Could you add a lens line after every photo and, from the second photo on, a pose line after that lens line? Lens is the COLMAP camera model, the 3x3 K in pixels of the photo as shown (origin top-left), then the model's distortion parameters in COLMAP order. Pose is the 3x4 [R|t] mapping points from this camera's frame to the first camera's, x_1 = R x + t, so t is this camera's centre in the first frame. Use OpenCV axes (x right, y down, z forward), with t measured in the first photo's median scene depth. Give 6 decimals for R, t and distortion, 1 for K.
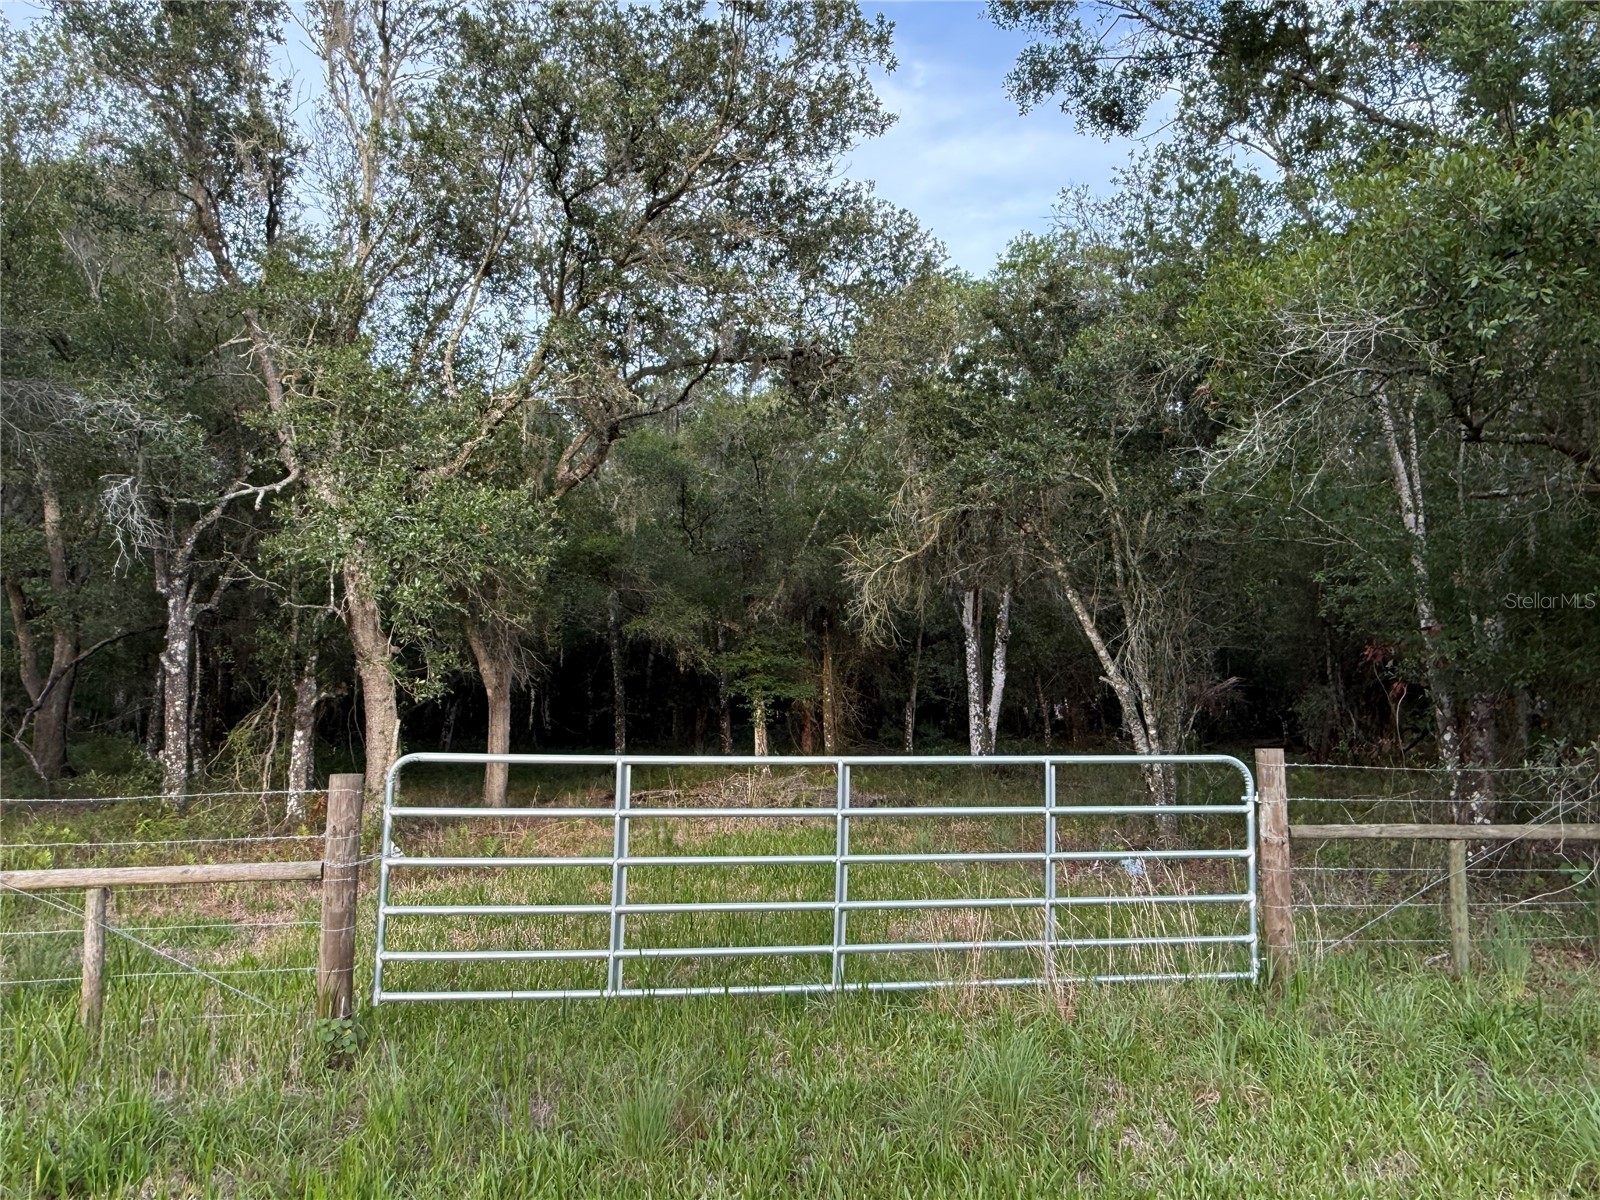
lens RADIAL K [[1118.0, 0, 803.8], [0, 1118.0, 599.7], [0, 0, 1]] dist [-0.004234, 0.004500]
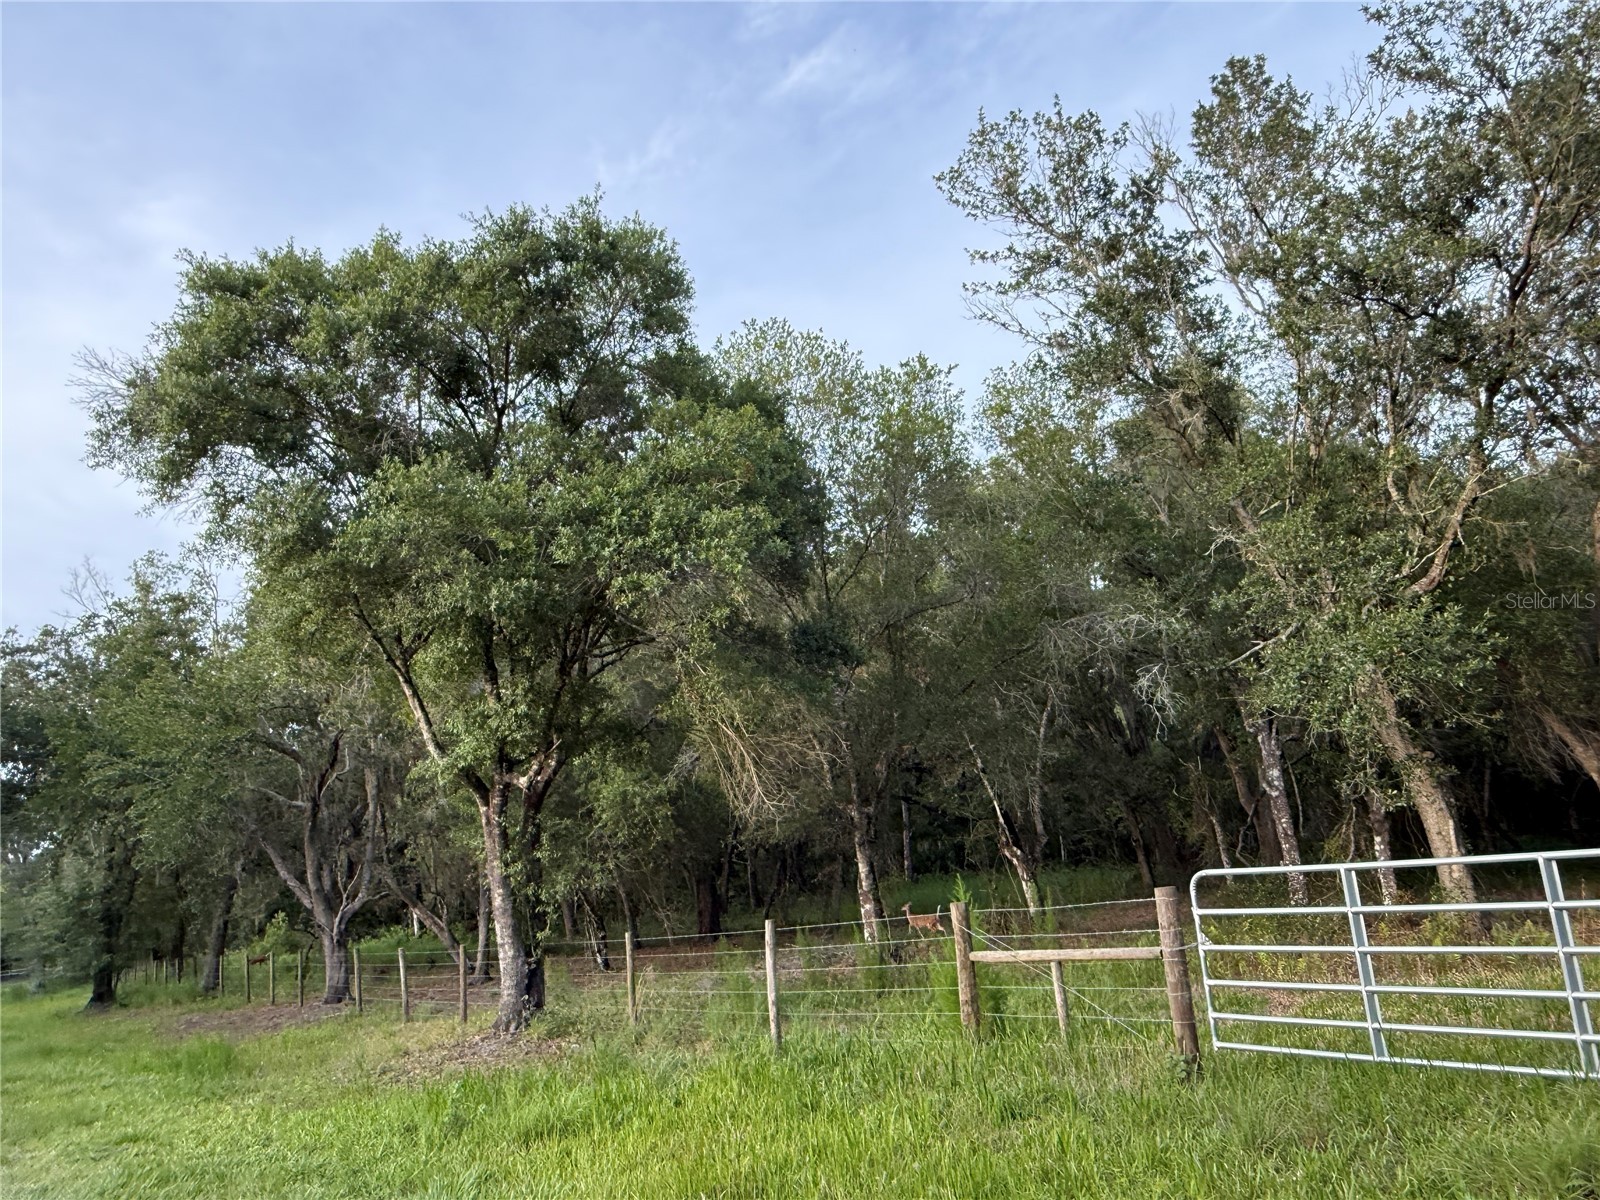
lens RADIAL K [[1114.4, 0, 796.3], [0, 1114.4, 606.1], [0, 0, 1]] dist [-0.002307, 0.004447]
pose [[0.486082, -0.247644, -0.838091, 0.613563], [0.181207, 0.966728, -0.180557, -0.023243], [0.854920, -0.064102, 0.514784, -0.138018]]
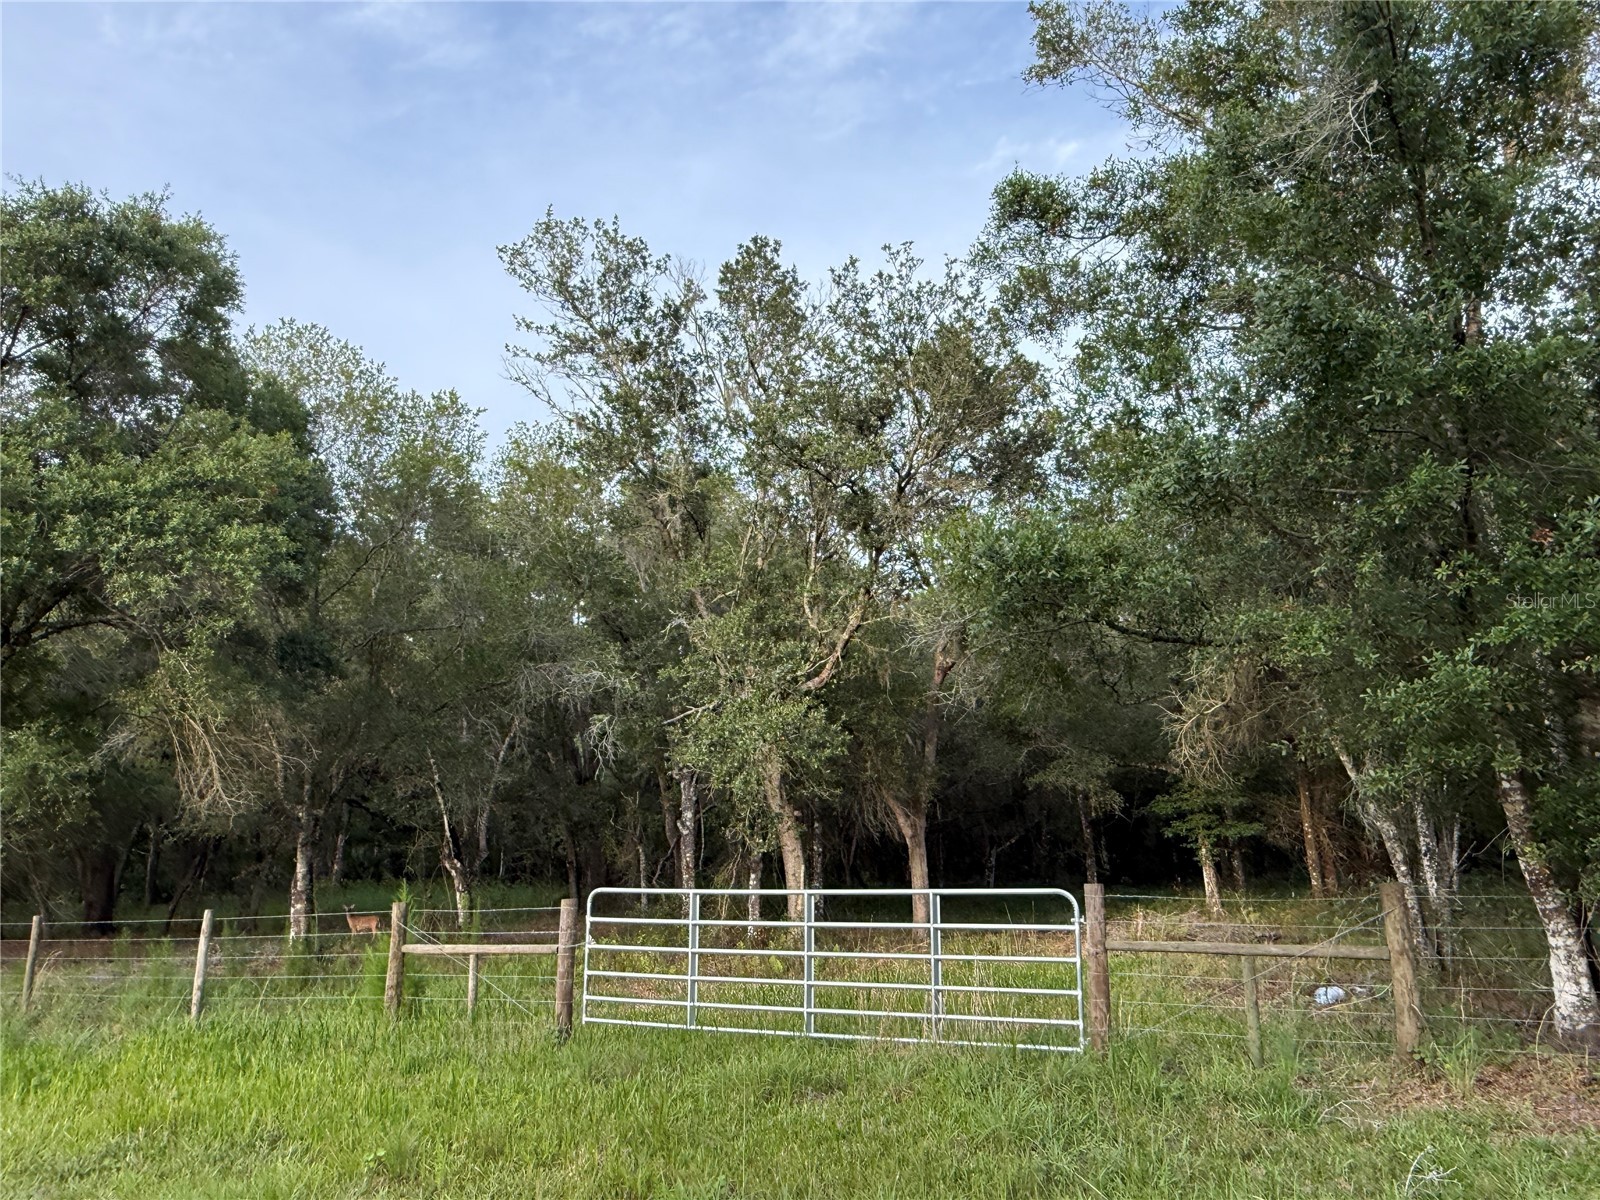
lens RADIAL K [[1118.0, 0, 803.8], [0, 1118.0, 599.7], [0, 0, 1]] dist [-0.004234, 0.004500]
pose [[0.839697, -0.137253, -0.525424, 0.914395], [0.073381, 0.987337, -0.140642, -0.048453], [0.538074, 0.079541, 0.839136, -0.400230]]
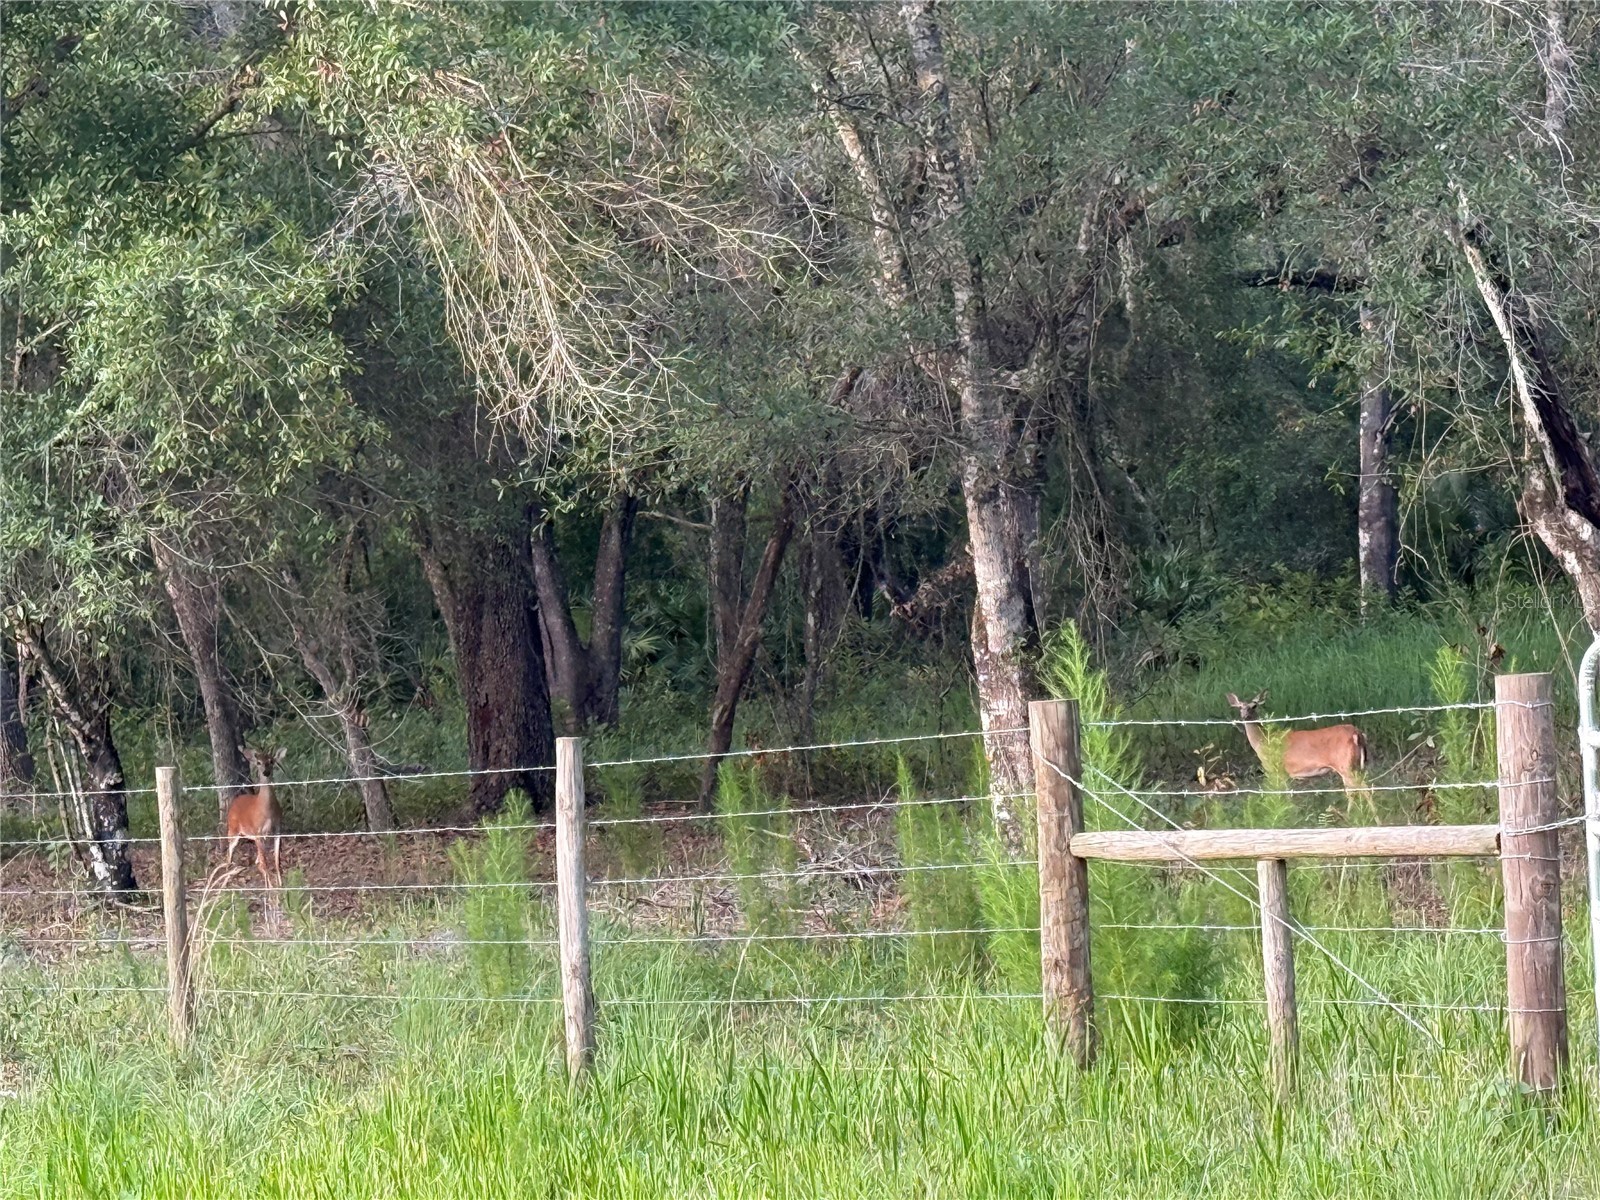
lens RADIAL K [[5034.1, 0, 800.0], [0, 5034.1, 599.8], [0, 0, 1]] dist [0.029804, 0.530497]
pose [[0.452286, -0.027610, -0.891445, 1.514904], [0.161594, 0.985515, 0.051463, -0.062645], [0.877111, -0.167328, 0.450196, -0.407209]]
